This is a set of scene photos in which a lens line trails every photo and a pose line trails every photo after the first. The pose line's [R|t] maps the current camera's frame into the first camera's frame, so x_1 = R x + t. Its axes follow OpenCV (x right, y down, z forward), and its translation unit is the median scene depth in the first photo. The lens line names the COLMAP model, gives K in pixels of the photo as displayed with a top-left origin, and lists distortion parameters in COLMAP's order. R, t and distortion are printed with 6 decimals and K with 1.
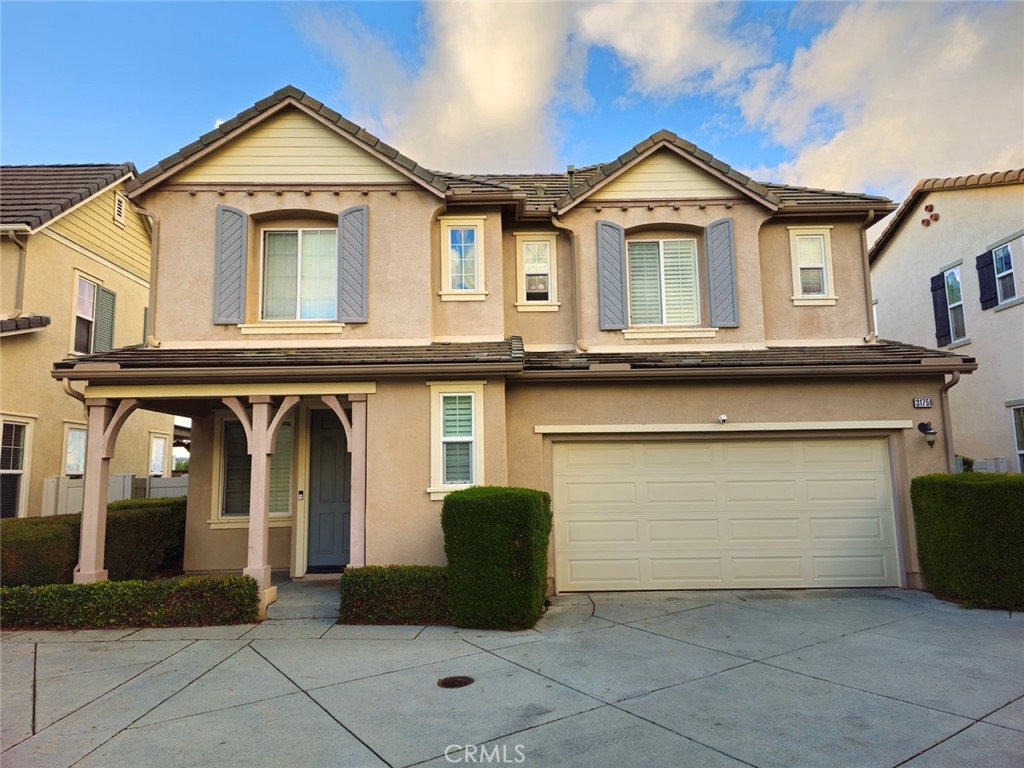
lens RADIAL K [[681.3, 0, 512.0], [0, 681.3, 384.0], [0, 0, 1]] dist [0.049543, 0.000273]
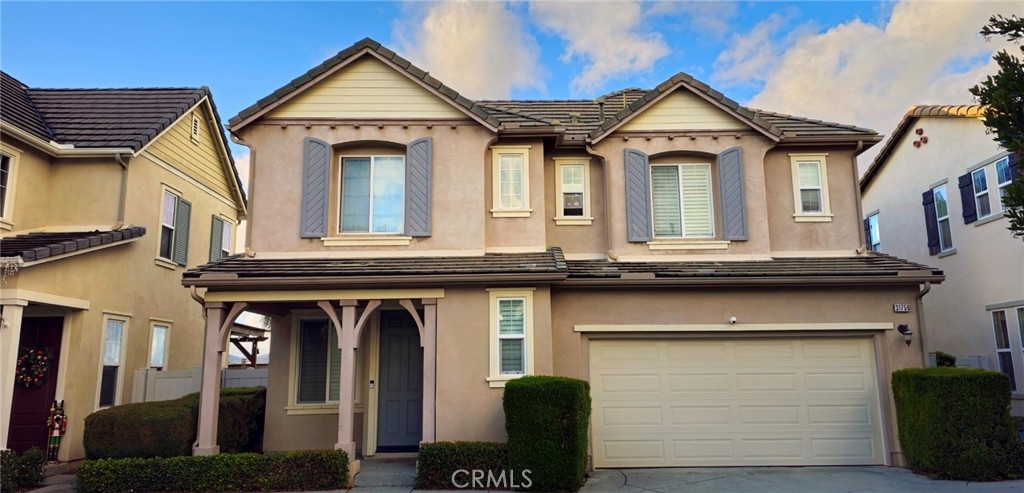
lens RADIAL K [[693.0, 0, 530.0], [0, 693.0, 244.8], [0, 0, 1]] dist [0.066509, -0.001477]
pose [[0.999992, 0.003619, -0.001691, -0.038511], [-0.003696, 0.998833, -0.048162, -0.018161], [0.001515, 0.048168, 0.998838, -0.193598]]
